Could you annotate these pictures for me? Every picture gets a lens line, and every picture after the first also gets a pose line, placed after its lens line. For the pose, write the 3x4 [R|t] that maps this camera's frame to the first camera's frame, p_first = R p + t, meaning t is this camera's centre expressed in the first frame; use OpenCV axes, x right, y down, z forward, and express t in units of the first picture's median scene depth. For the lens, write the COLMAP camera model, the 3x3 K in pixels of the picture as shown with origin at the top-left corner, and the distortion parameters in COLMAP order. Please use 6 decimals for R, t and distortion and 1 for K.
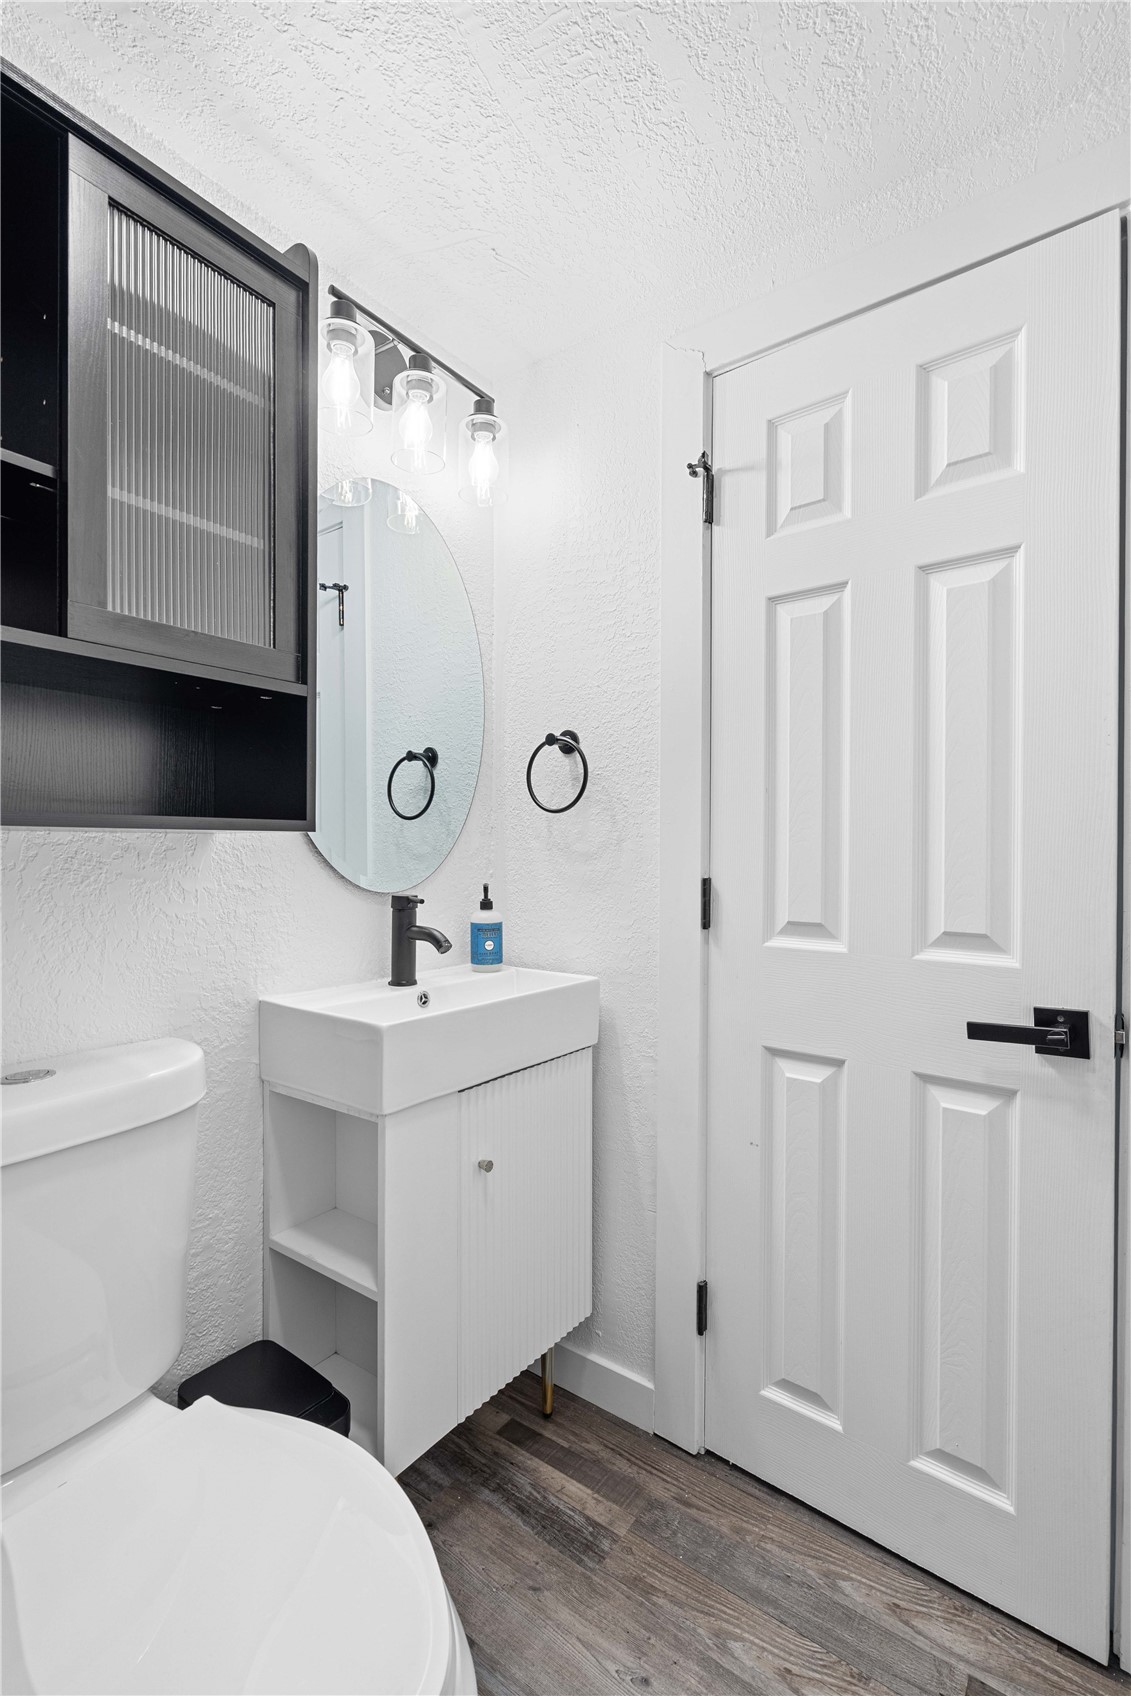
lens RADIAL K [[790.9, 0, 563.7], [0, 790.9, 858.8], [0, 0, 1]] dist [0.001202, 0.000189]
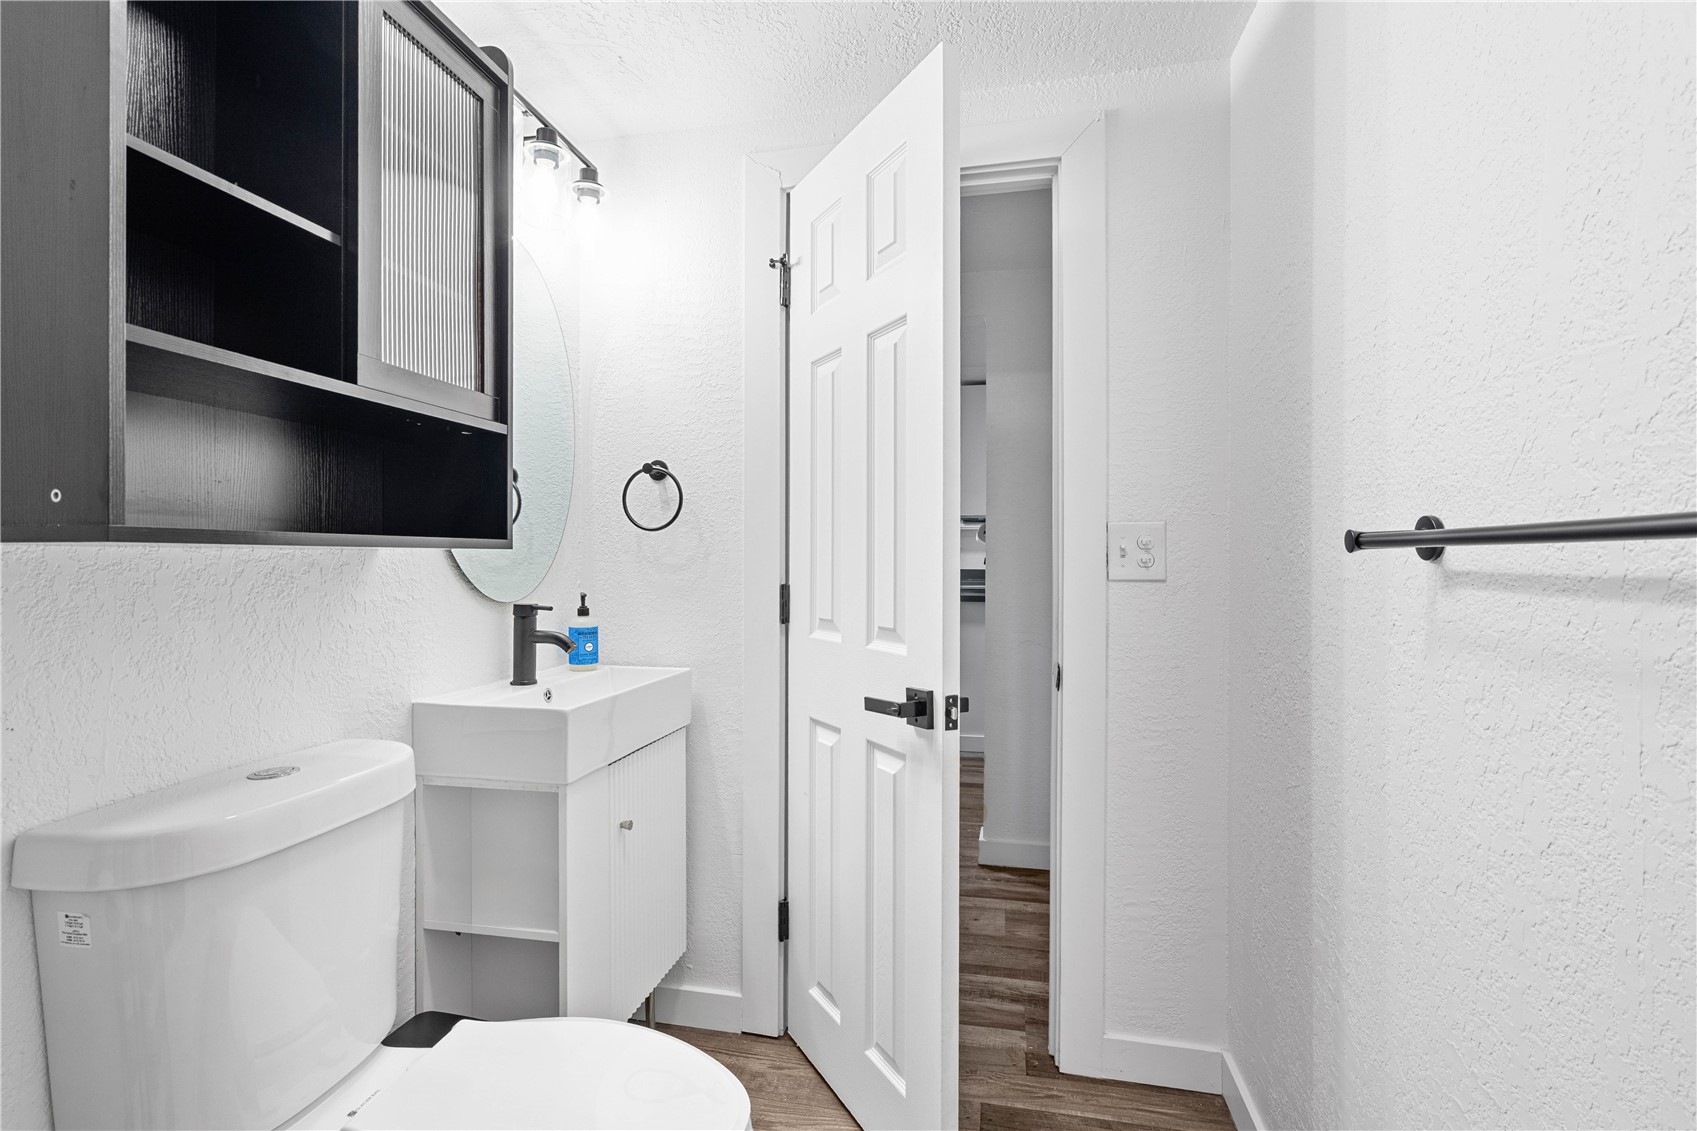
lens RADIAL K [[791.4, 0, 846.0], [0, 791.4, 573.9], [0, 0, 1]] dist [0.001202, 0.000189]
pose [[0.910394, -0.012362, 0.413557, -0.250273], [0.009746, 0.999917, 0.008433, -0.001315], [-0.413627, -0.003647, 0.910439, -0.201171]]
